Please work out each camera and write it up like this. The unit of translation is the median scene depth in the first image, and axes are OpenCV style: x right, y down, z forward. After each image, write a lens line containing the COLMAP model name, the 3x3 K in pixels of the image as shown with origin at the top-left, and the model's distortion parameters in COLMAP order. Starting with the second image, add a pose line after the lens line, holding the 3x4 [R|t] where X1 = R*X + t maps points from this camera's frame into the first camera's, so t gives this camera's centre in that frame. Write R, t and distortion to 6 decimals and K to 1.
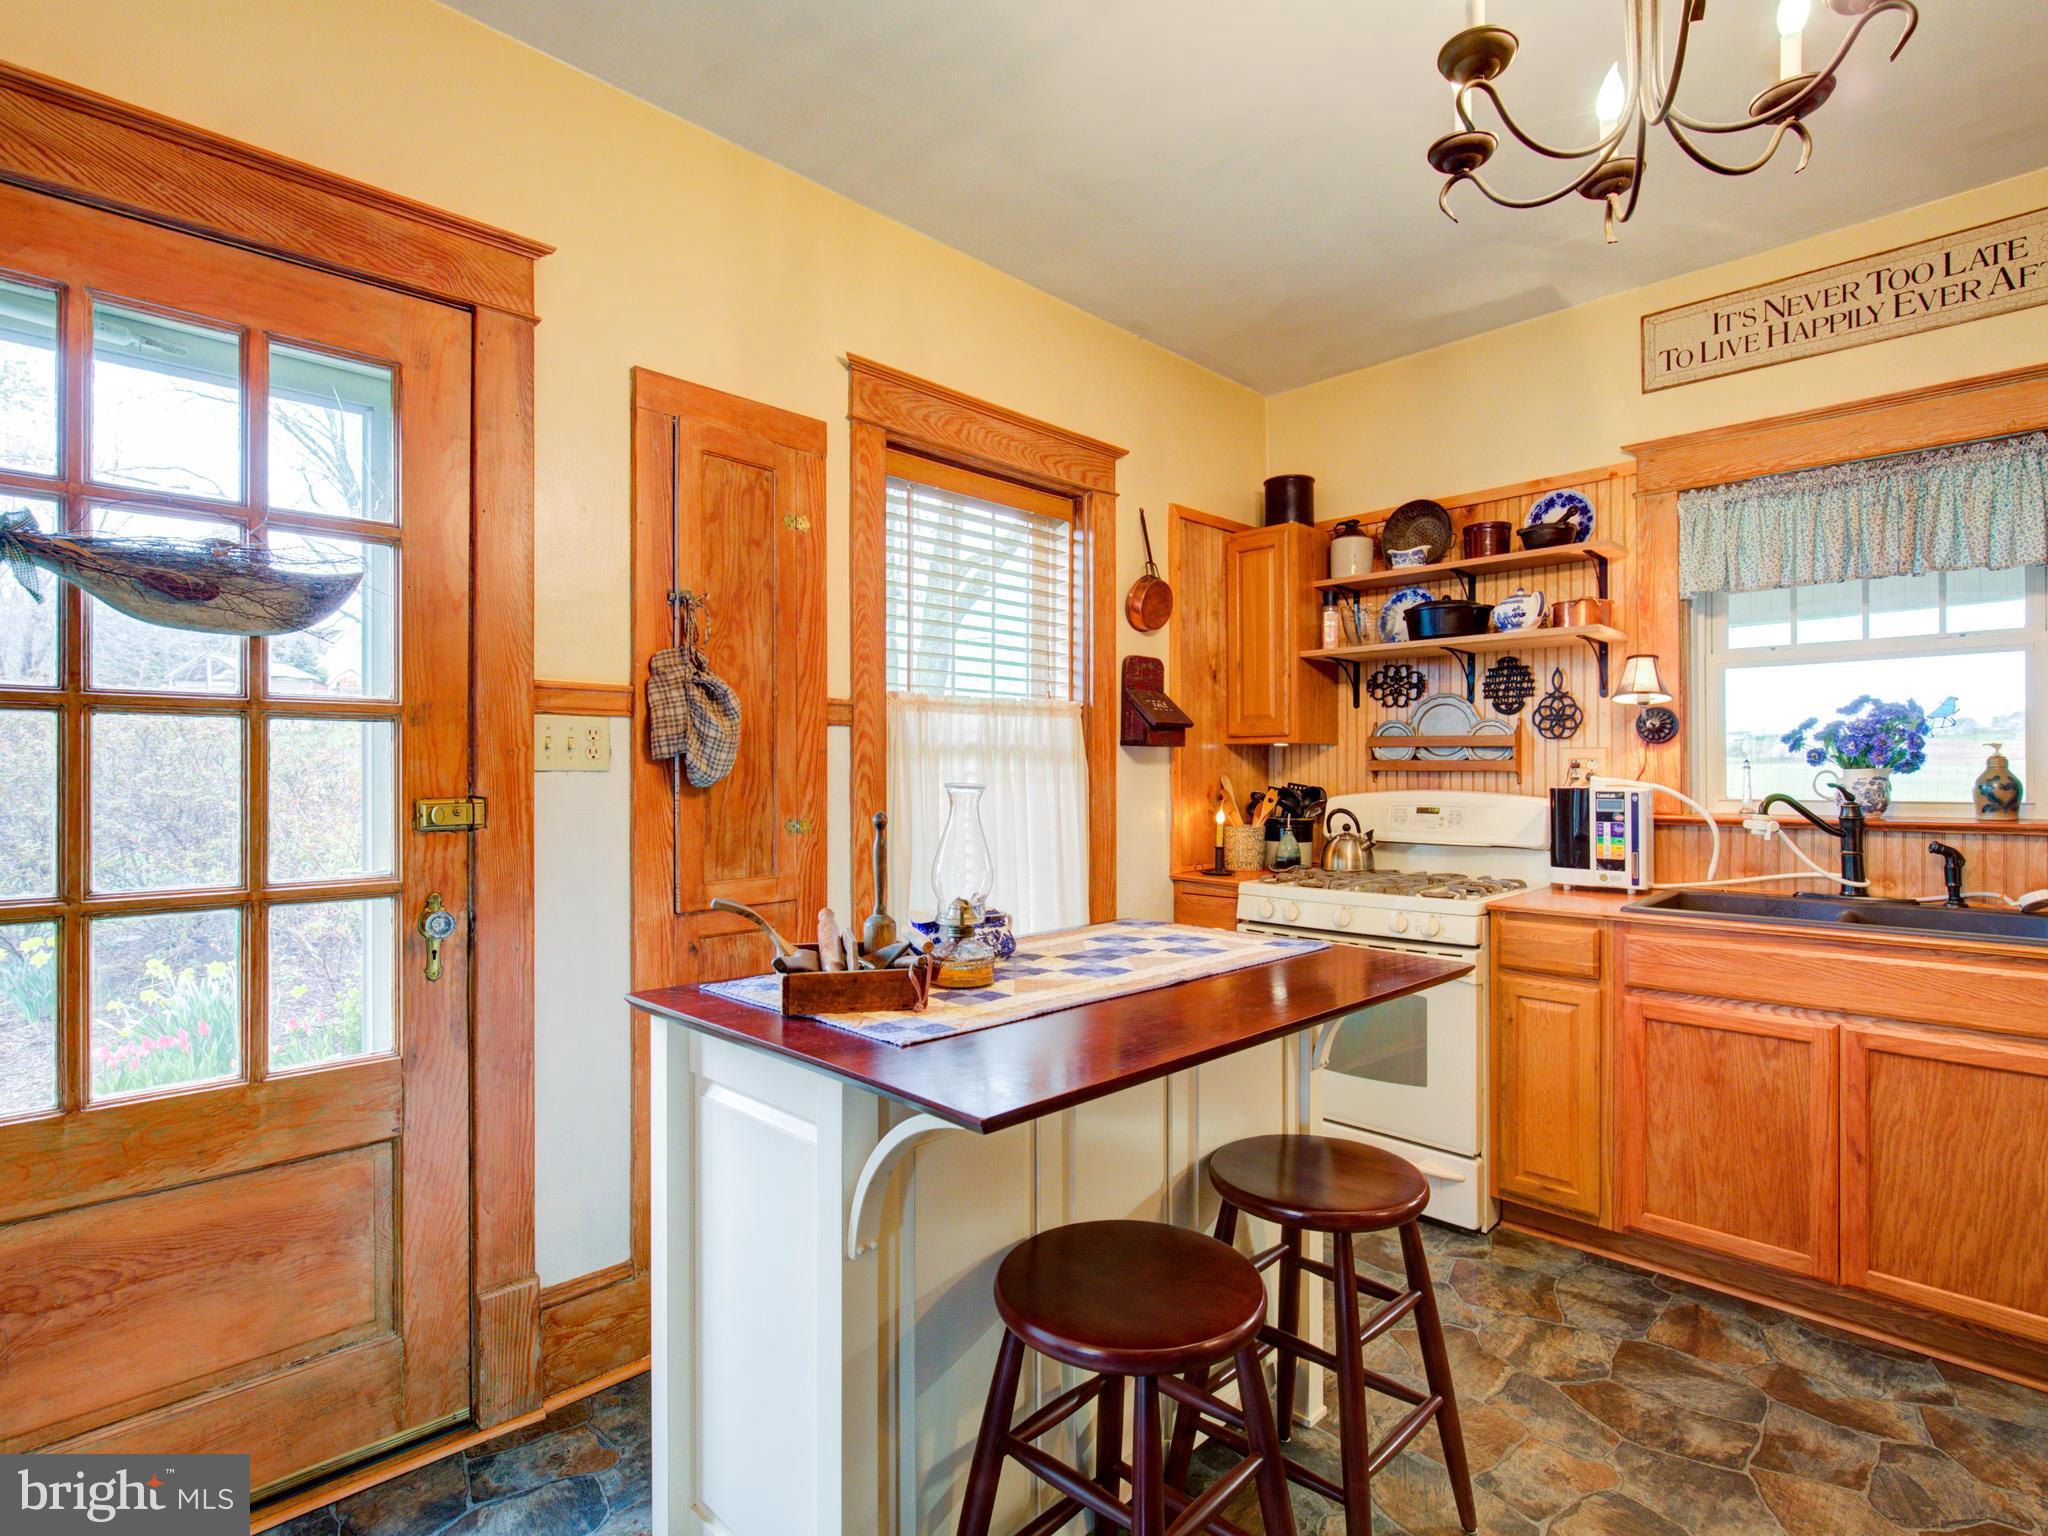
lens RADIAL K [[1047.1, 0, 1028.7], [0, 1047.1, 776.6], [0, 0, 1]] dist [-0.003184, -0.001821]
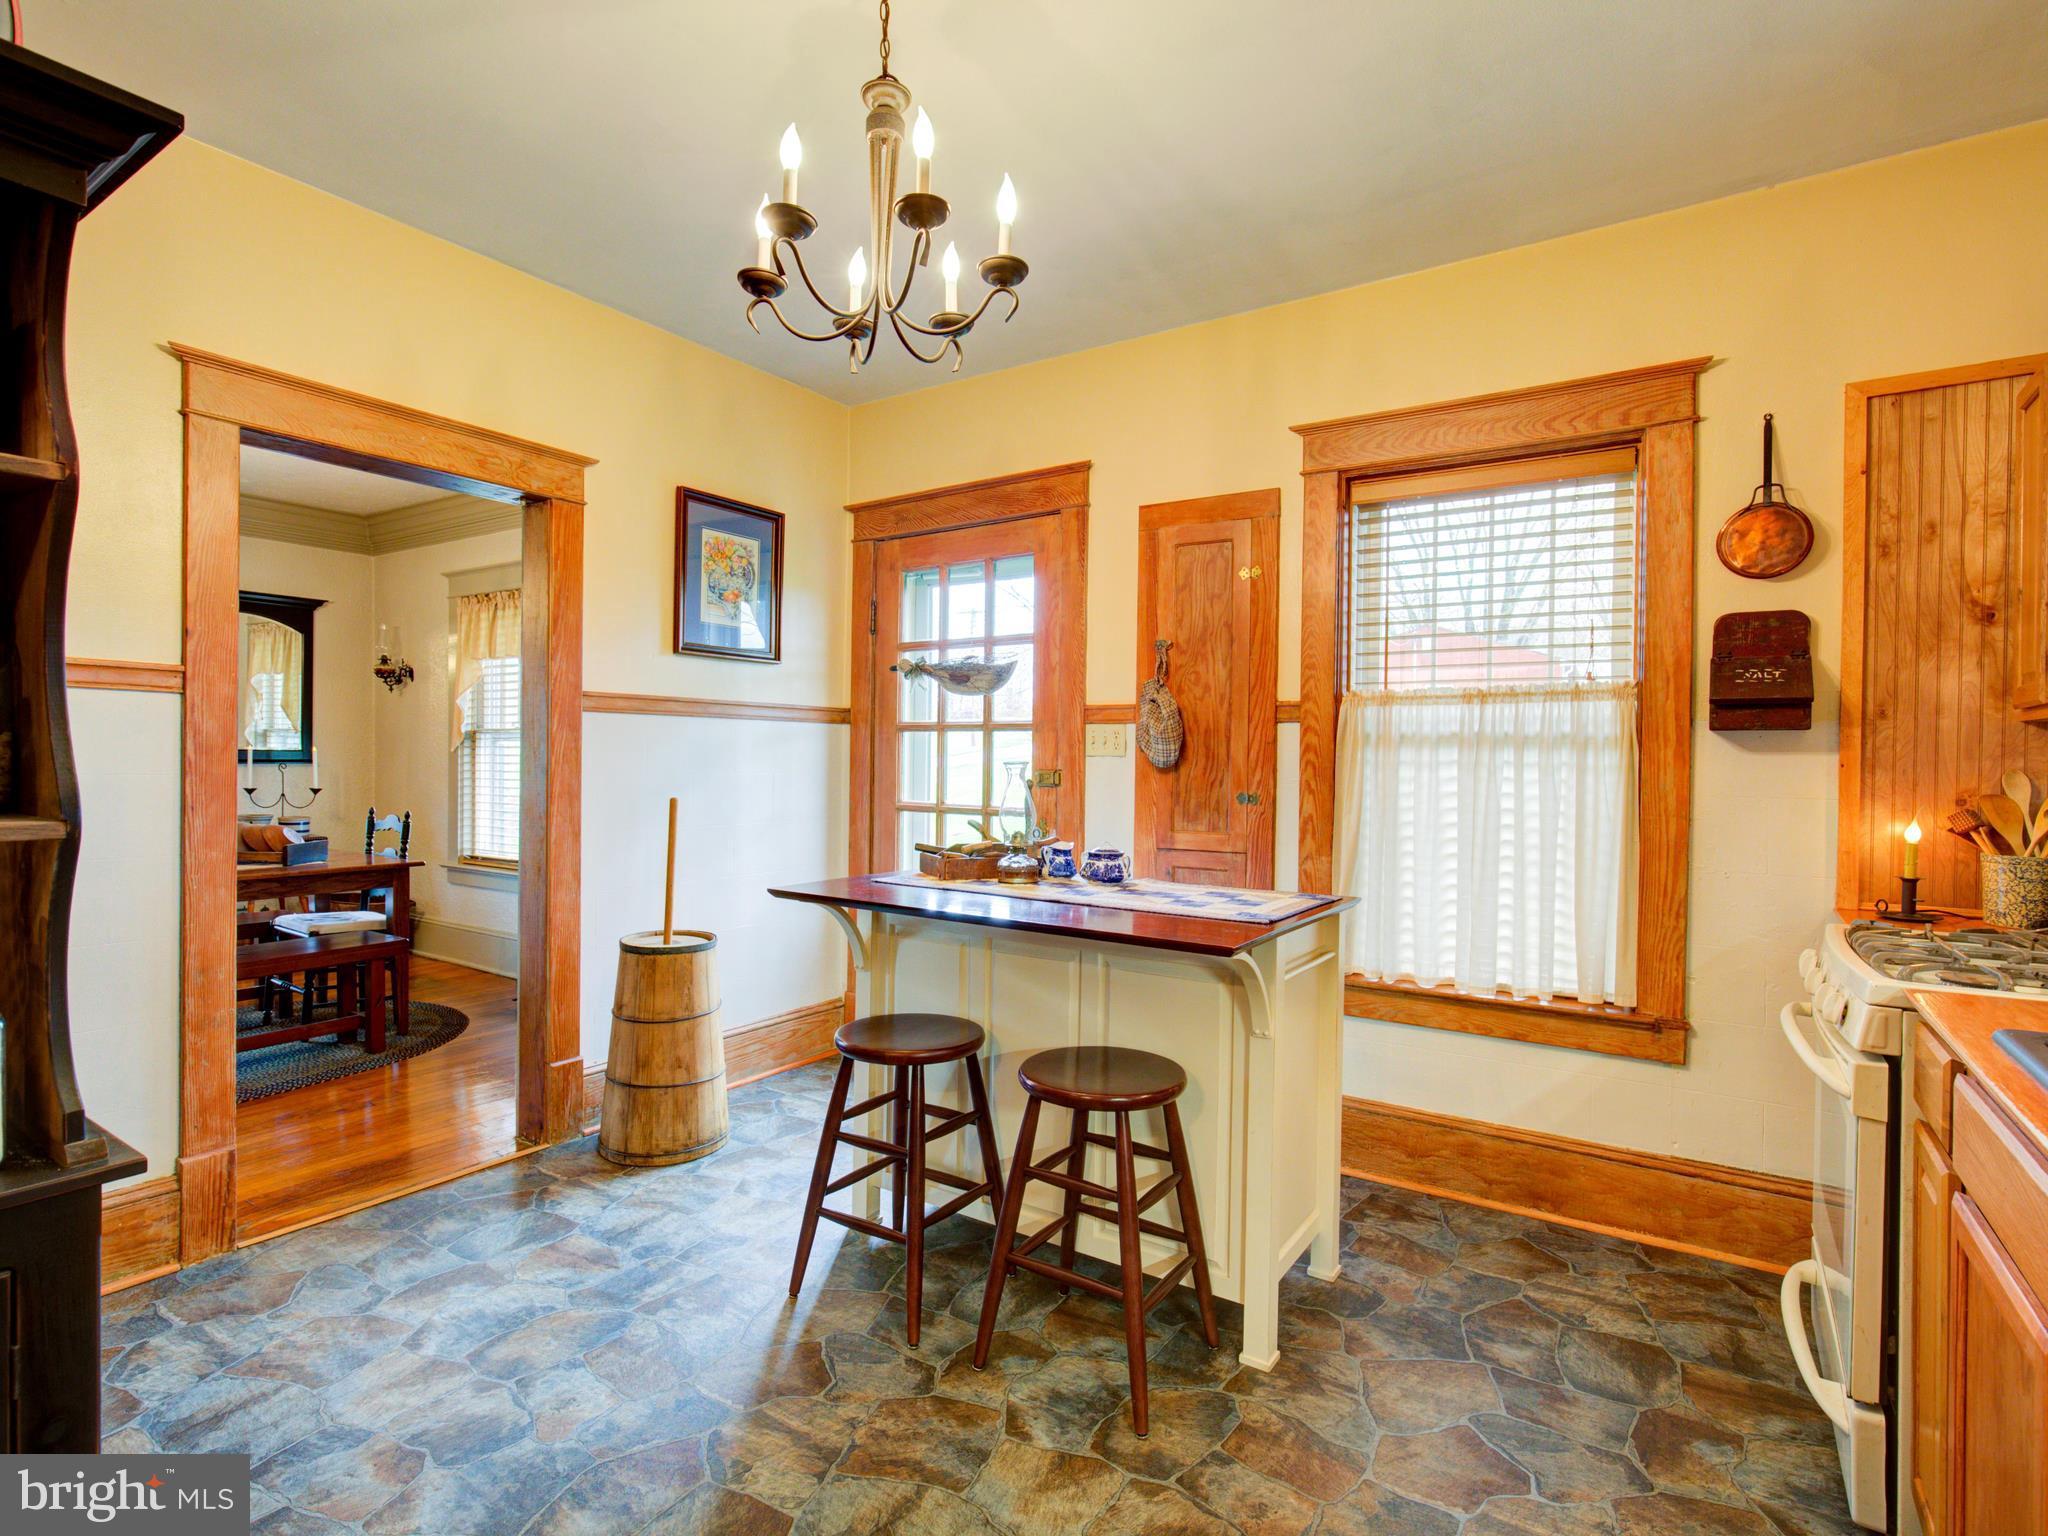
lens RADIAL K [[1047.1, 0, 1030.8], [0, 1047.1, 758.1], [0, 0, 1]] dist [-0.003184, -0.001821]
pose [[0.177557, 0.014641, -0.984002, 1.088229], [-0.007185, 0.999882, 0.013580, -0.021767], [0.984084, 0.004659, 0.177641, 0.501076]]
